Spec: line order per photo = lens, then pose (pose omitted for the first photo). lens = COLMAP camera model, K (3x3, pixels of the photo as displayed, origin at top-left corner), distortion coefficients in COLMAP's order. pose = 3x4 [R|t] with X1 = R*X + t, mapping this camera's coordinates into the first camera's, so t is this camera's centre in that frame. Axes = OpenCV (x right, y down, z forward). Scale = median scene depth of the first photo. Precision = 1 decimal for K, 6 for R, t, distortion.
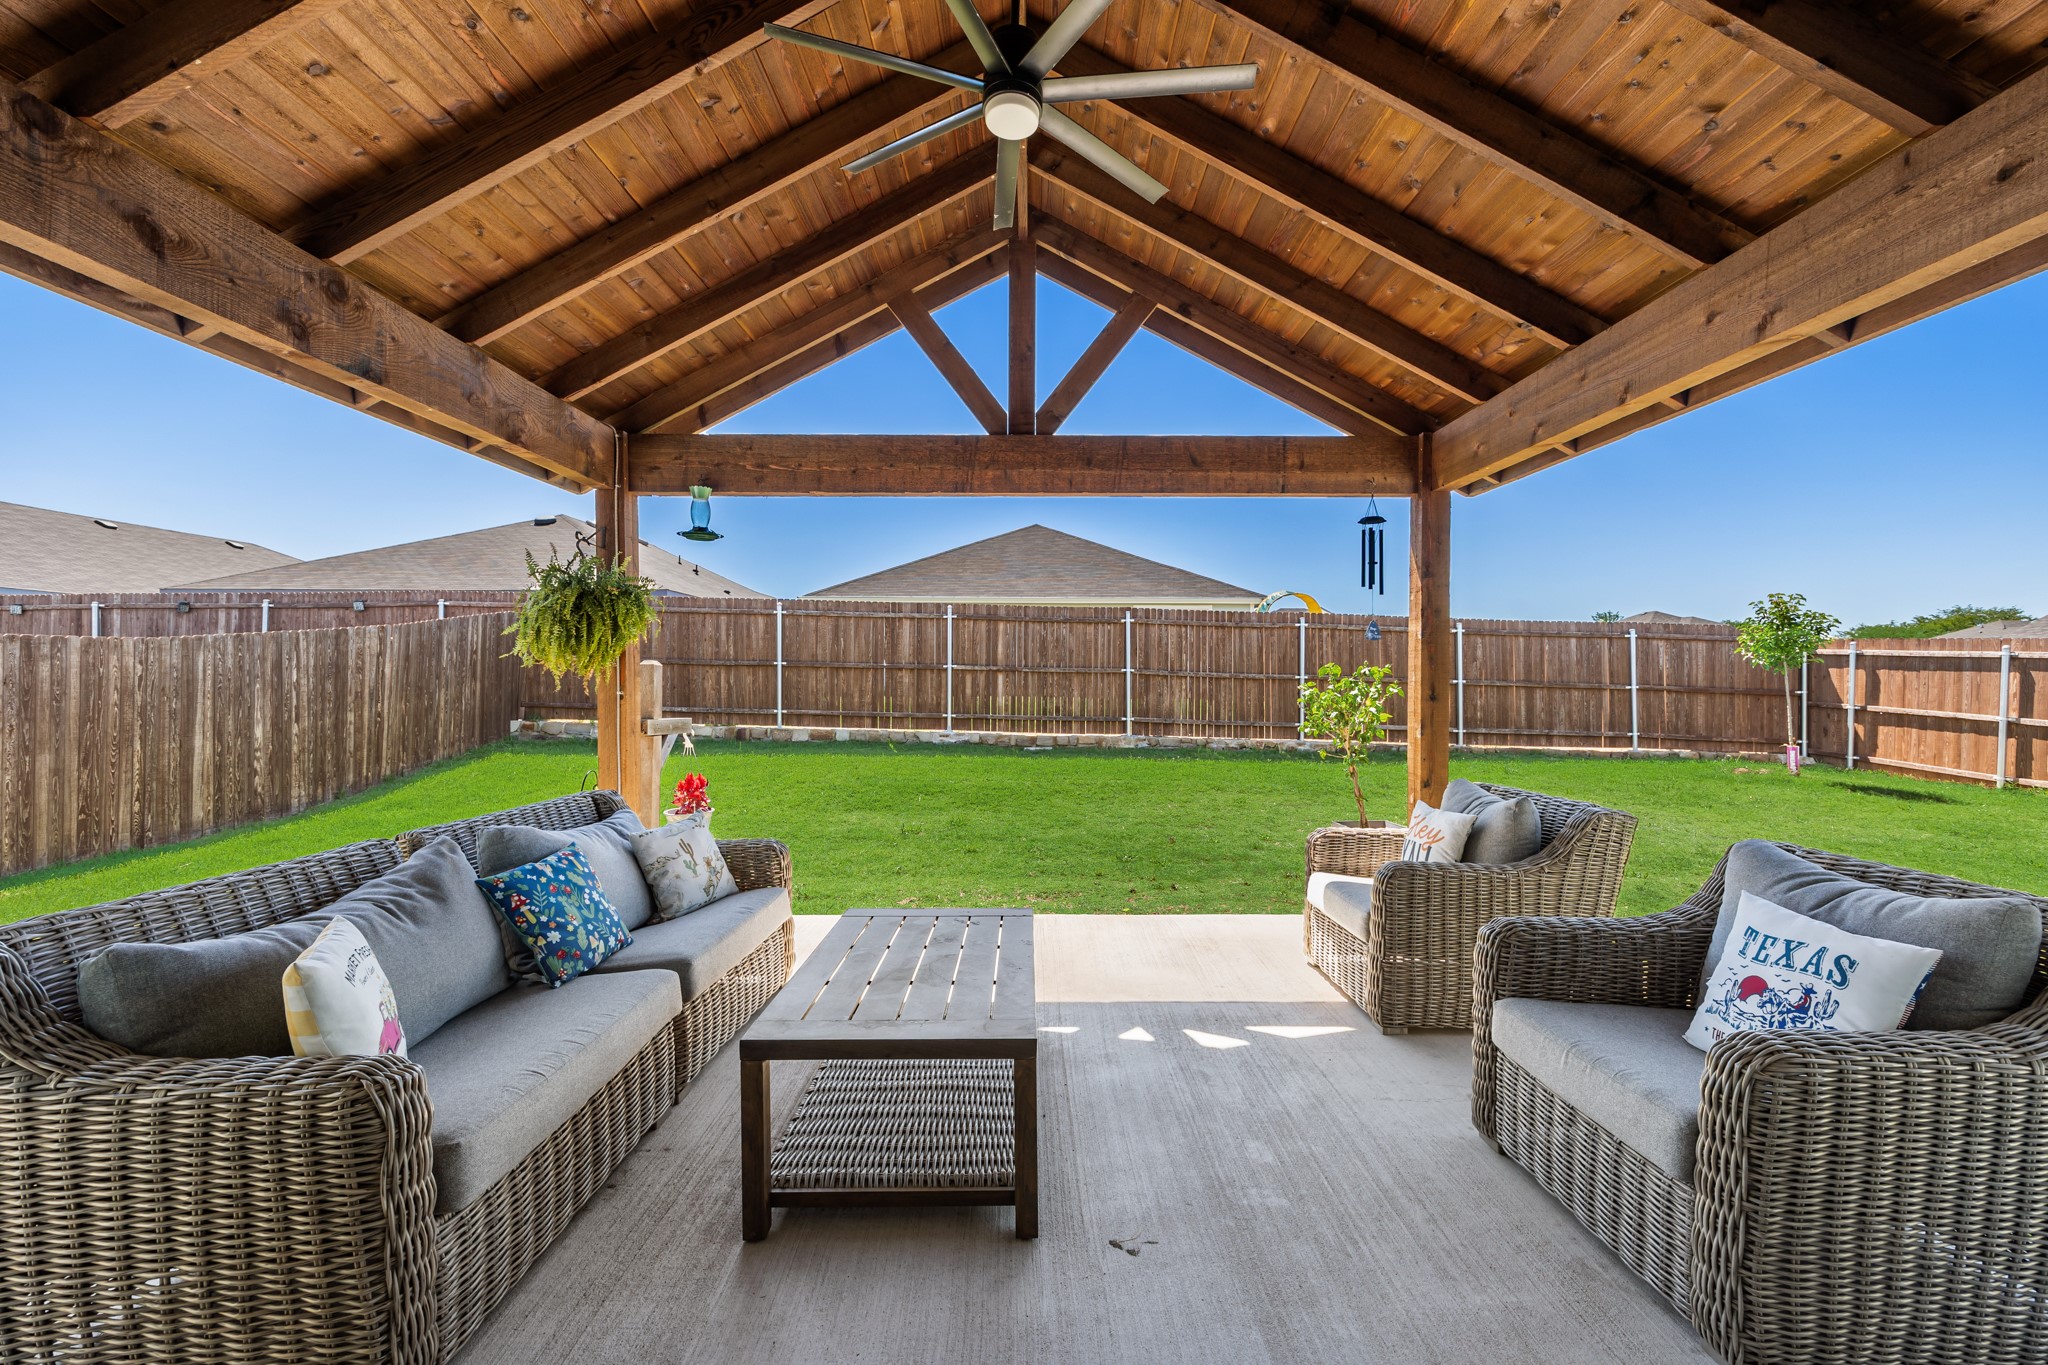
lens RADIAL K [[805.8, 0, 1017.5], [0, 805.8, 682.5], [0, 0, 1]] dist [0.003501, -0.000482]
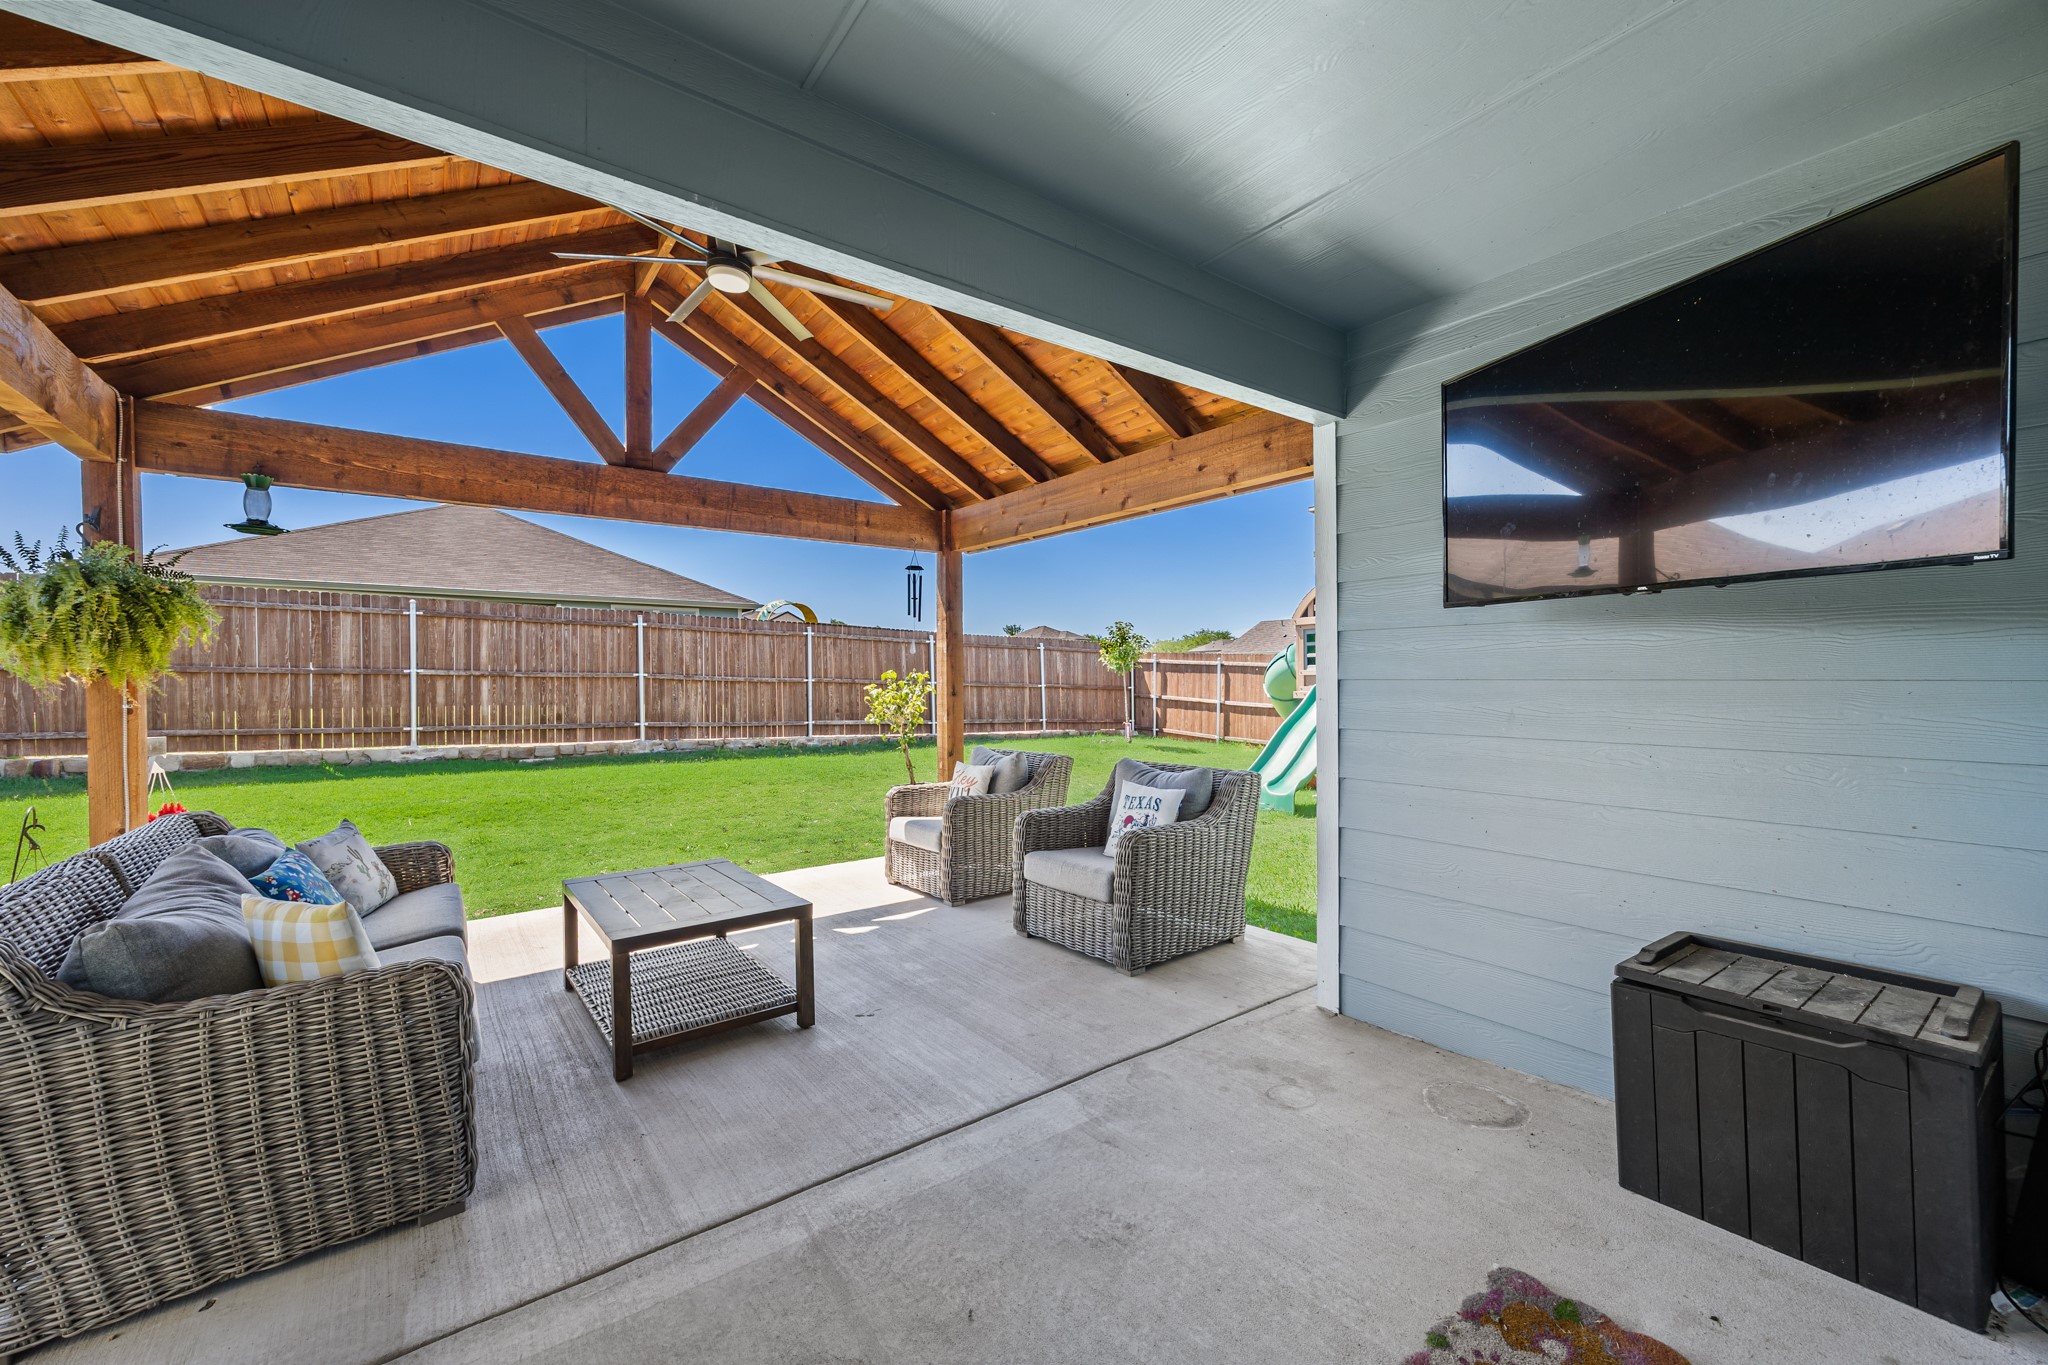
lens RADIAL K [[805.8, 0, 1023.9], [0, 805.8, 677.3], [0, 0, 1]] dist [0.003501, -0.000482]
pose [[0.801155, -0.006476, 0.598422, -0.246279], [0.012719, 0.999900, -0.006206, -0.000183], [-0.598322, 0.012583, 0.801157, -0.231400]]
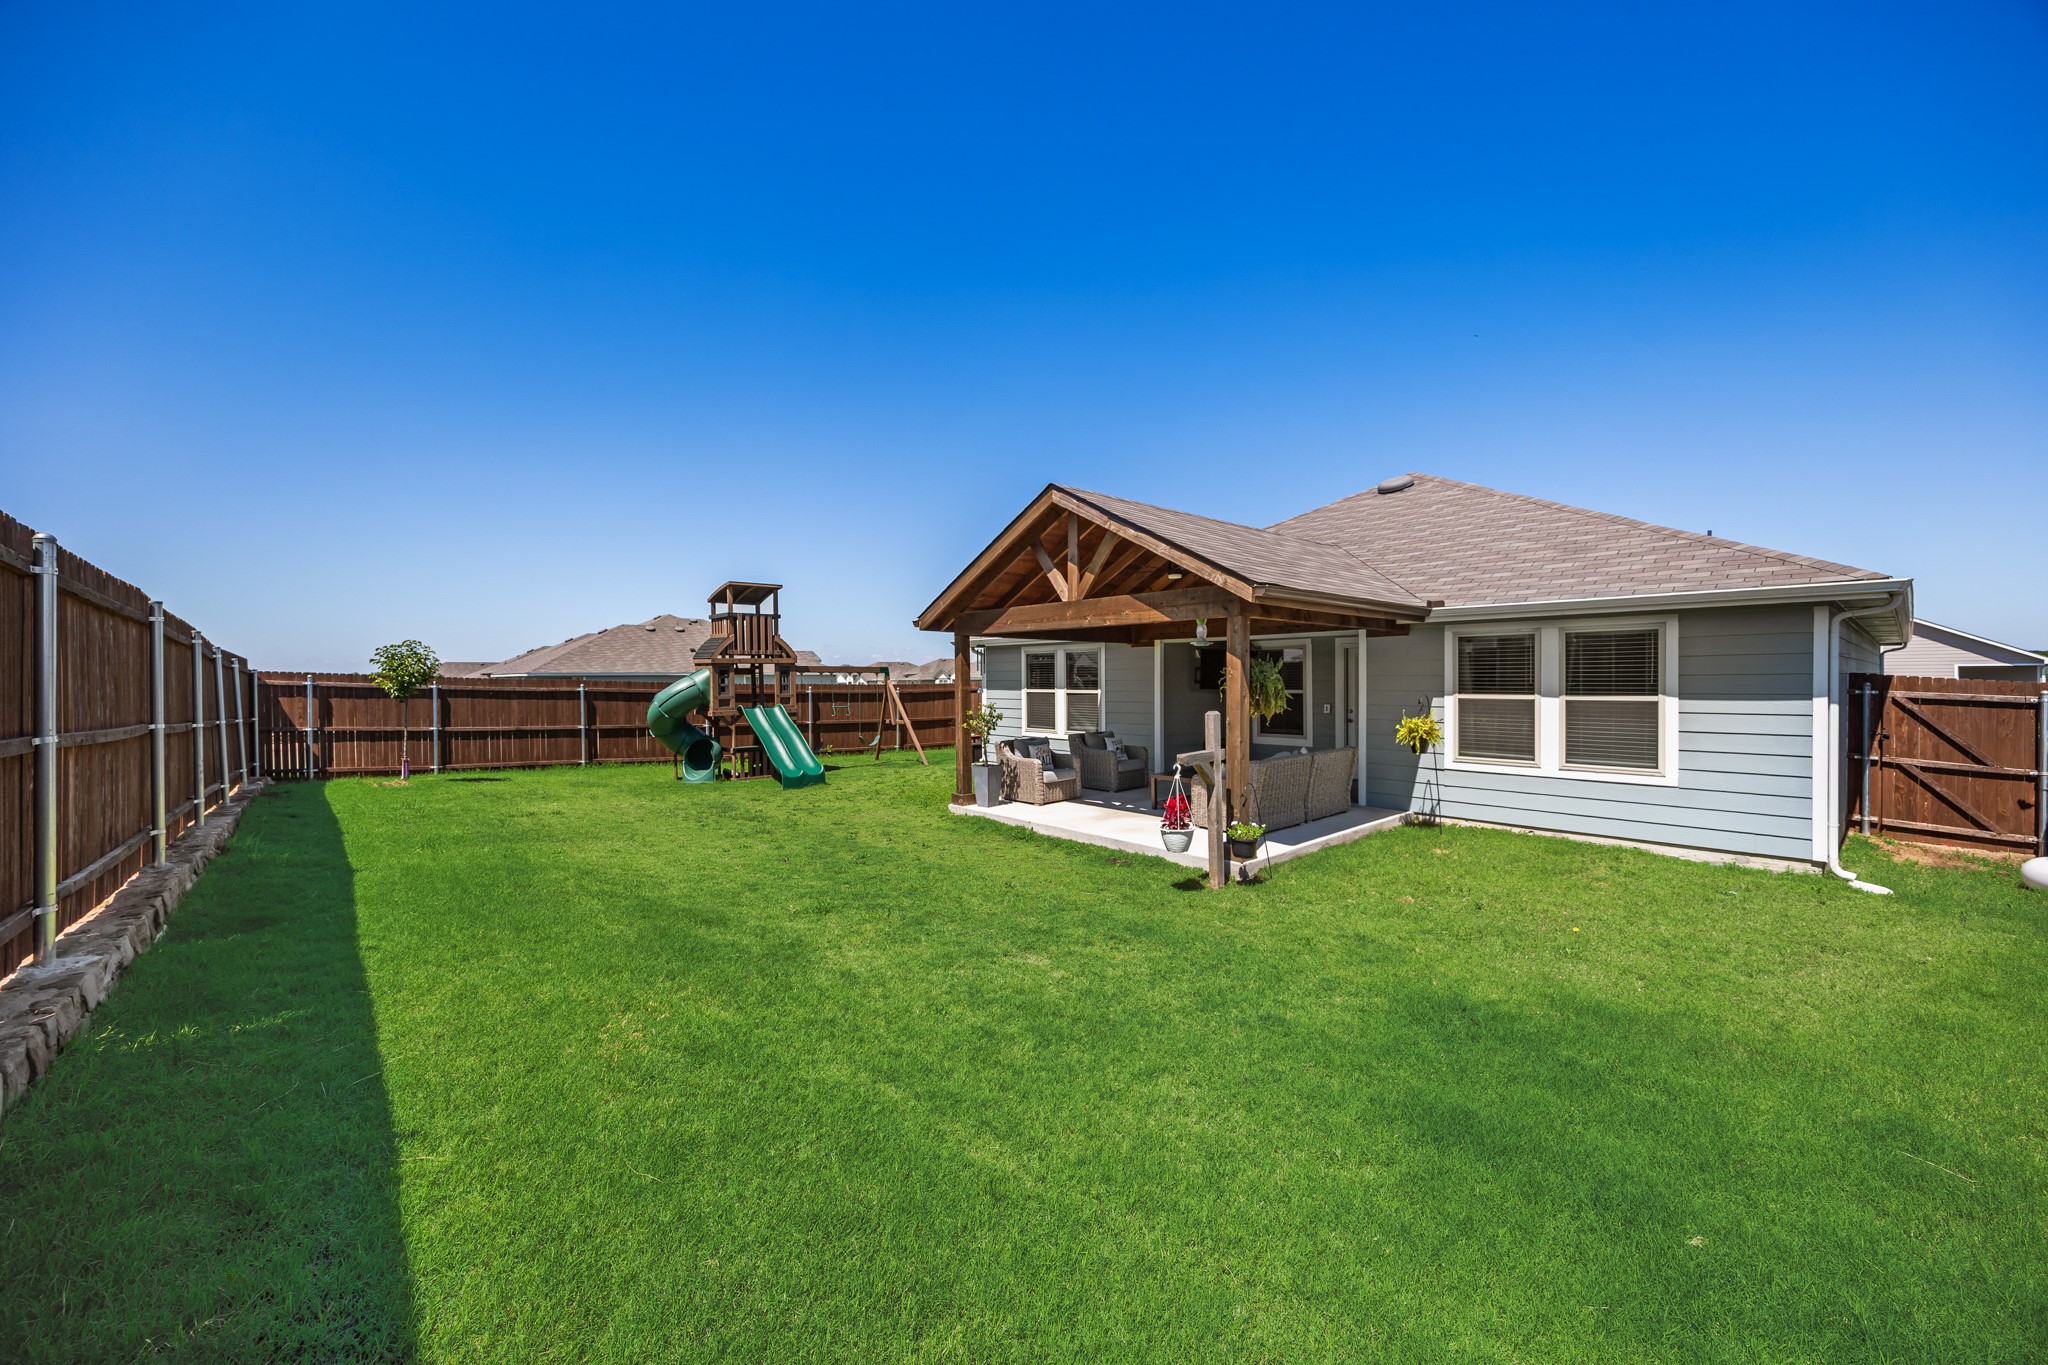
lens RADIAL K [[805.8, 0, 1024.2], [0, 805.8, 678.0], [0, 0, 1]] dist [0.003501, -0.000482]
pose [[-0.646982, -0.007339, 0.762470, -1.736173], [0.005003, 0.999891, 0.013870, -0.167083], [-0.762489, 0.012788, -0.646875, 2.754762]]
